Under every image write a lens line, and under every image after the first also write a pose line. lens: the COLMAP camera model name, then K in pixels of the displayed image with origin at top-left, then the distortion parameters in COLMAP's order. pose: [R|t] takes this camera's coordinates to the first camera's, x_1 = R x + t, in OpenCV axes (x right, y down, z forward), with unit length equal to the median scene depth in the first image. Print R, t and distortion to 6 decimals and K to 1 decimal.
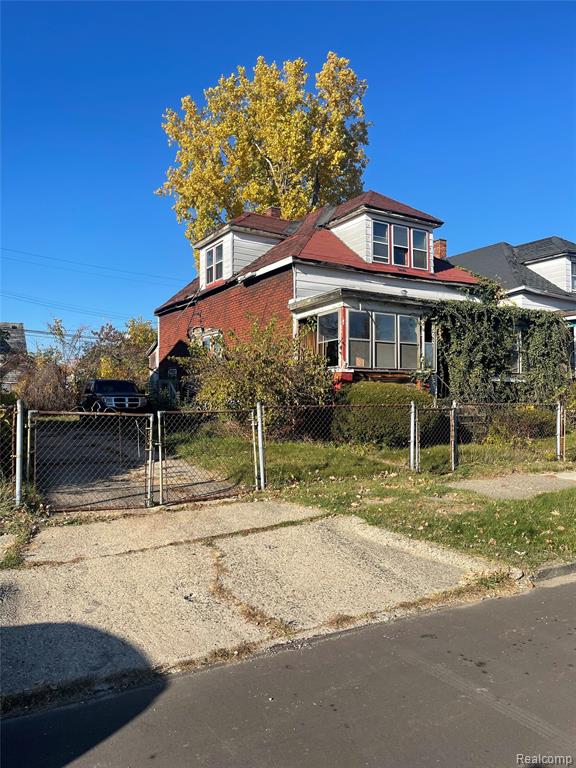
lens RADIAL K [[586.5, 0, 288.0], [0, 586.5, 384.0], [0, 0, 1]] dist [0.034618, -0.001162]
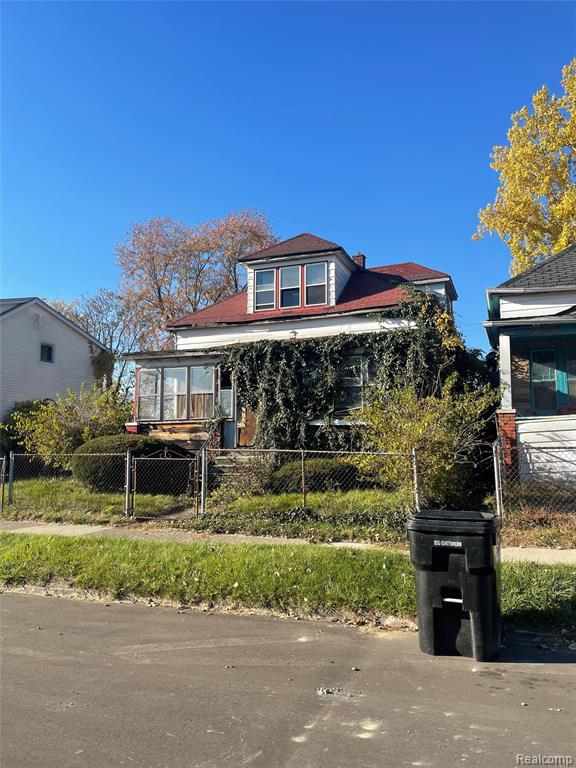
lens RADIAL K [[557.9, 0, 288.0], [0, 557.9, 384.0], [0, 0, 1]] dist [0.168181, -0.000084]
pose [[0.621127, -0.091668, -0.778330, 0.903159], [0.031396, 0.995249, -0.092161, 0.008322], [0.783081, 0.032807, 0.621054, 0.436698]]
